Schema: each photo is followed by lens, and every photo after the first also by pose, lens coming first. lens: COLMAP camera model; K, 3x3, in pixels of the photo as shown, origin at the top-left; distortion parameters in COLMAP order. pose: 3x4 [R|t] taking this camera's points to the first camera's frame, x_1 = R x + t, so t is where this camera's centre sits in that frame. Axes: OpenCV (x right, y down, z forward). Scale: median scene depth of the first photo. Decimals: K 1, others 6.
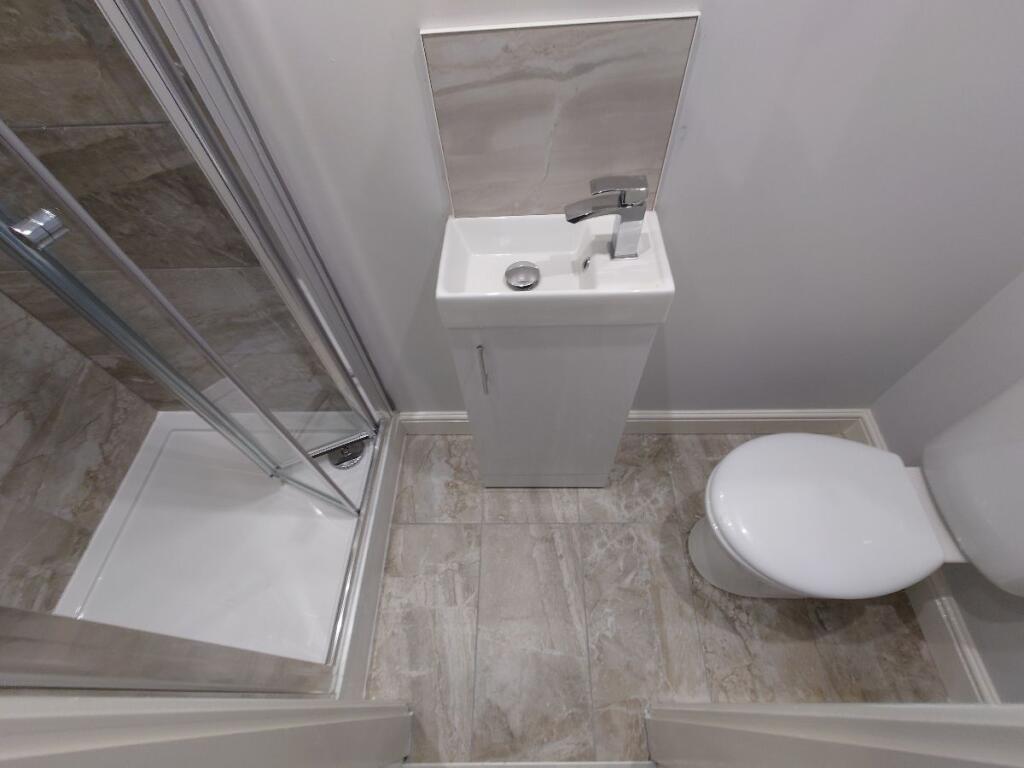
lens RADIAL K [[456.0, 0, 512.0], [0, 456.0, 384.0], [0, 0, 1]] dist [0.003128, 0.000053]
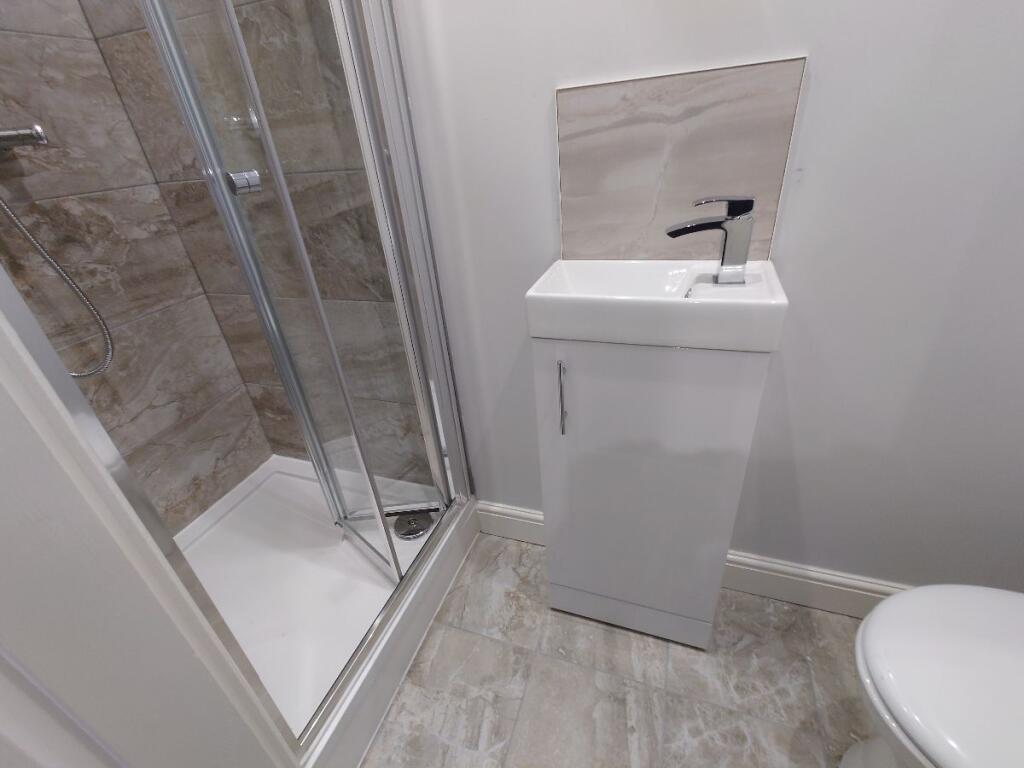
lens RADIAL K [[456.0, 0, 512.0], [0, 456.0, 384.0], [0, 0, 1]] dist [0.003128, 0.000053]
pose [[0.947756, 0.125148, -0.293423, 0.071137], [-0.235469, 0.895008, -0.378833, 0.208593], [0.215206, 0.428133, 0.877718, 0.101799]]
